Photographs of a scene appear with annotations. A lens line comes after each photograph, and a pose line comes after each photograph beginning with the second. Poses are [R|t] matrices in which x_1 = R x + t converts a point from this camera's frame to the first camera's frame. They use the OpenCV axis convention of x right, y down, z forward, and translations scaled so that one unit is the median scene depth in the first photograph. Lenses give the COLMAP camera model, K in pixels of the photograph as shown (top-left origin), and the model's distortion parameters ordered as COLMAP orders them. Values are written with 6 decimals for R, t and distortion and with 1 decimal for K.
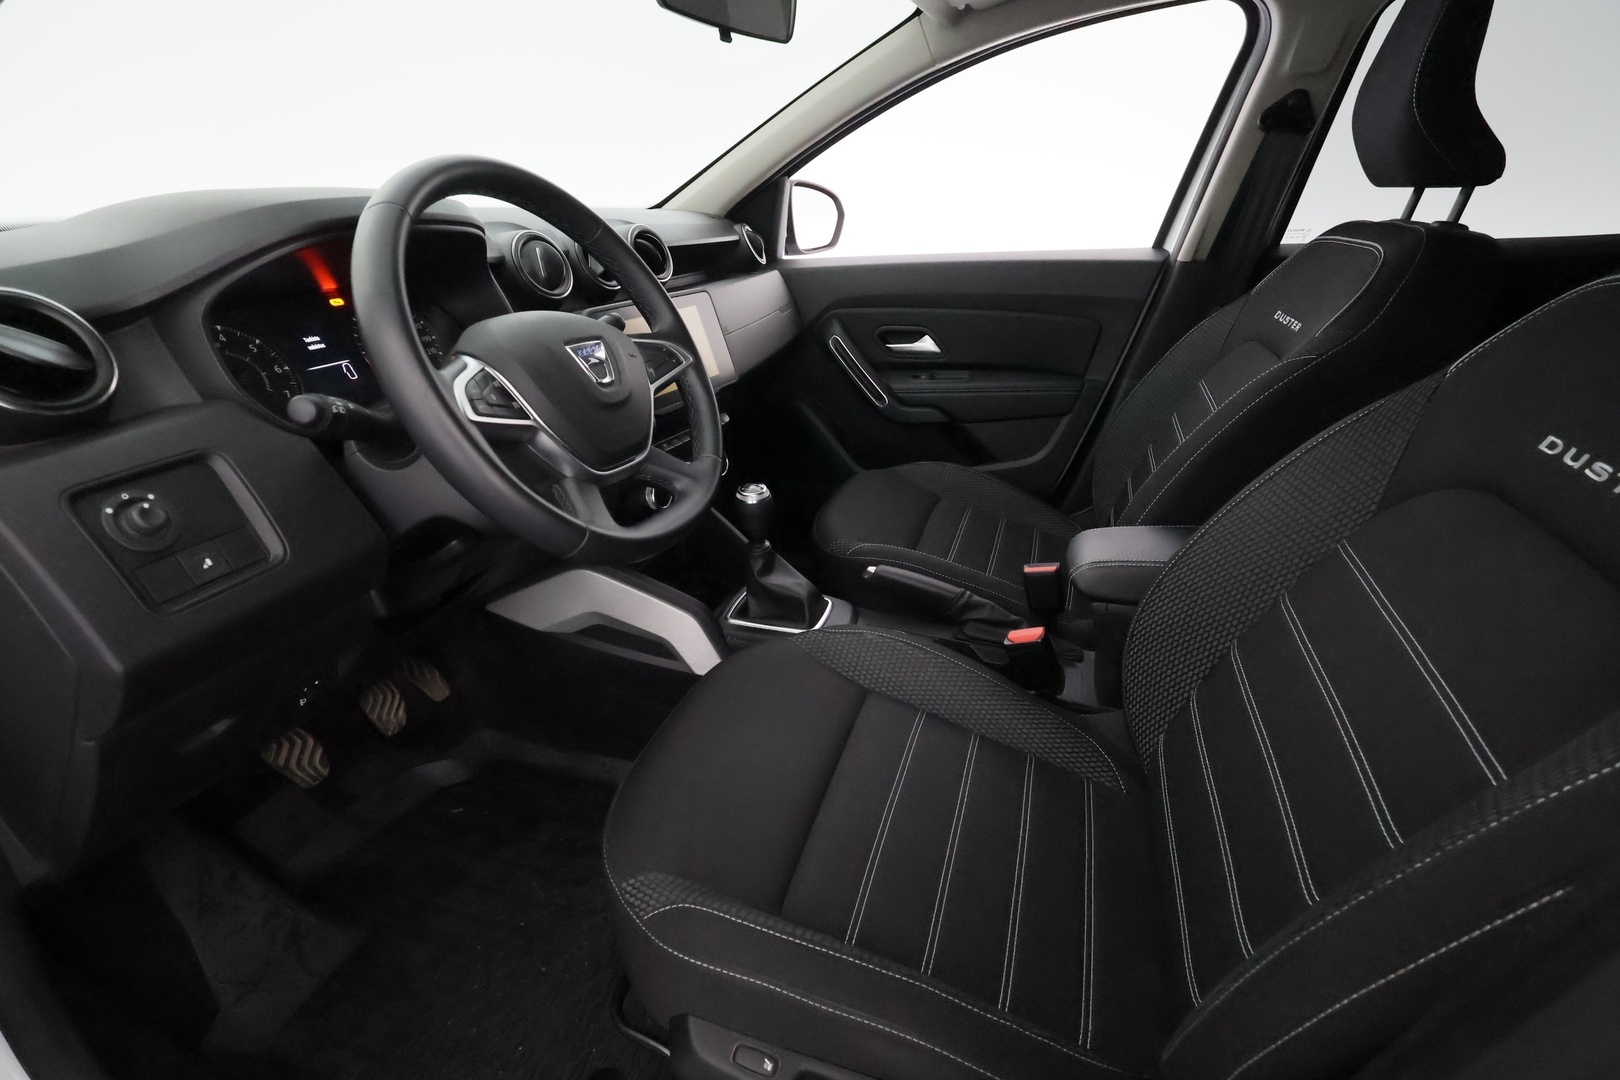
lens RADIAL K [[755.3, 0, 809.5], [0, 755.3, 540.7], [0, 0, 1]] dist [-0.003573, 0.000830]
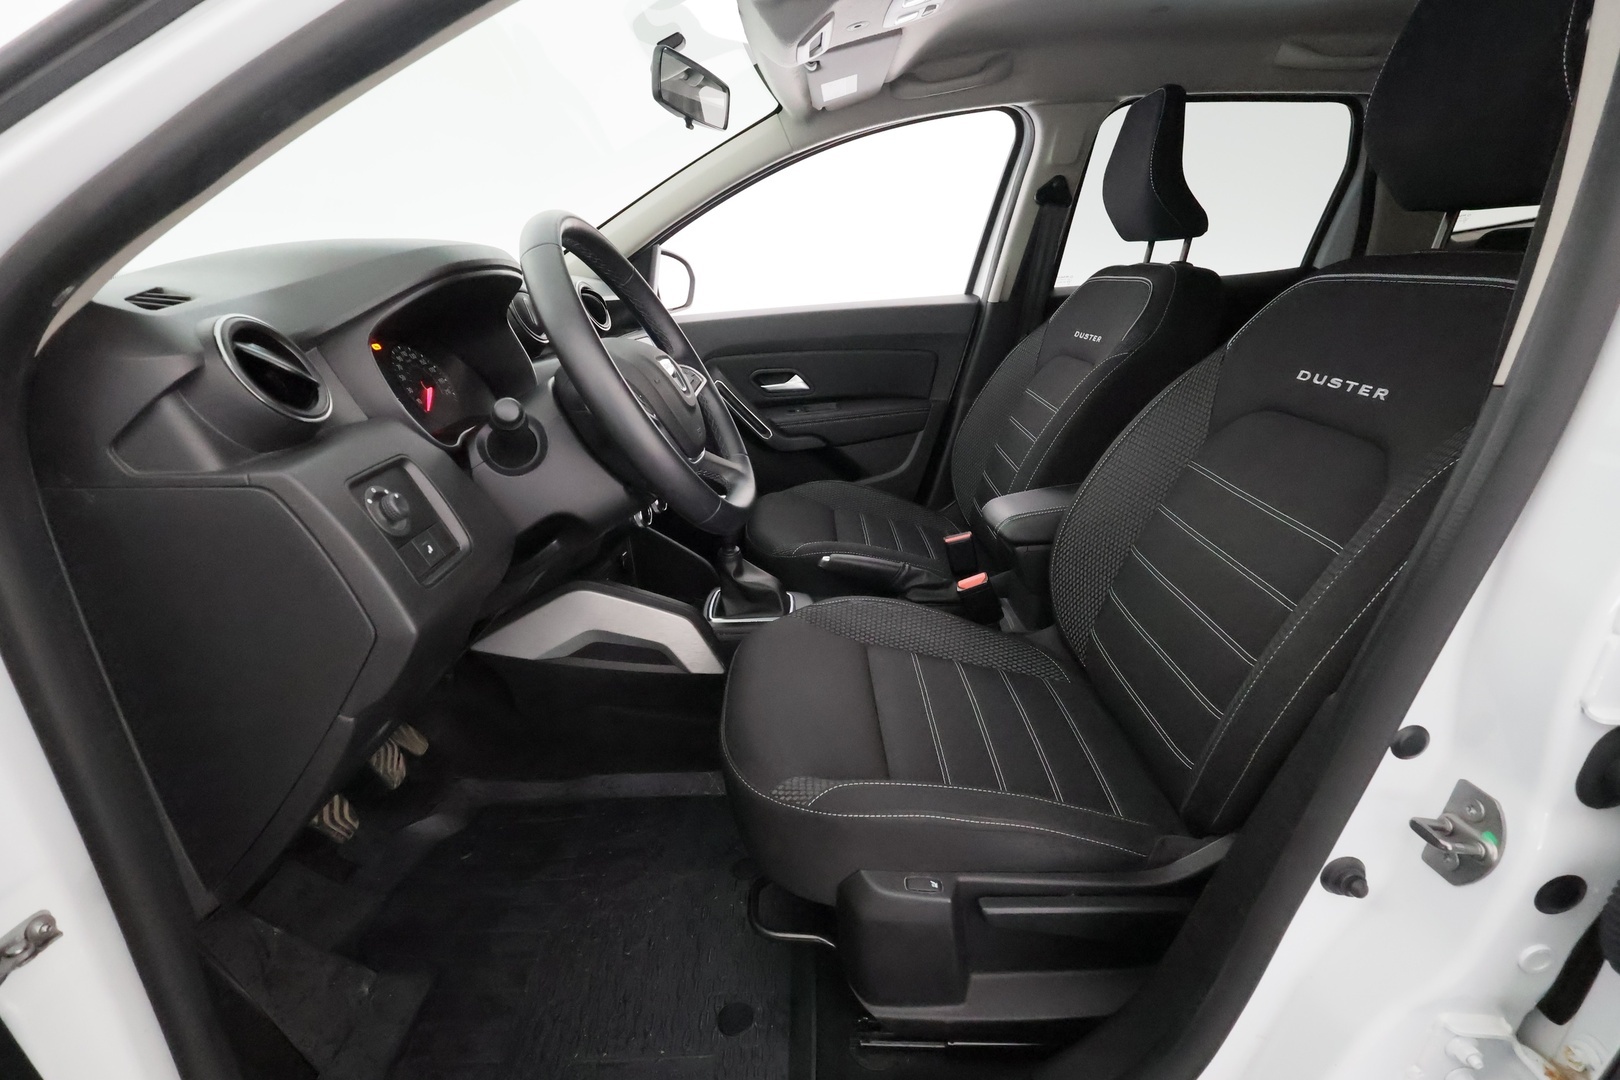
lens RADIAL K [[755.3, 0, 812.5], [0, 755.3, 542.2], [0, 0, 1]] dist [-0.003573, 0.000830]
pose [[0.947013, -0.126849, 0.295086, -0.288265], [0.152703, 0.986053, -0.066189, 0.089377], [-0.282575, 0.107742, 0.953175, -0.120482]]
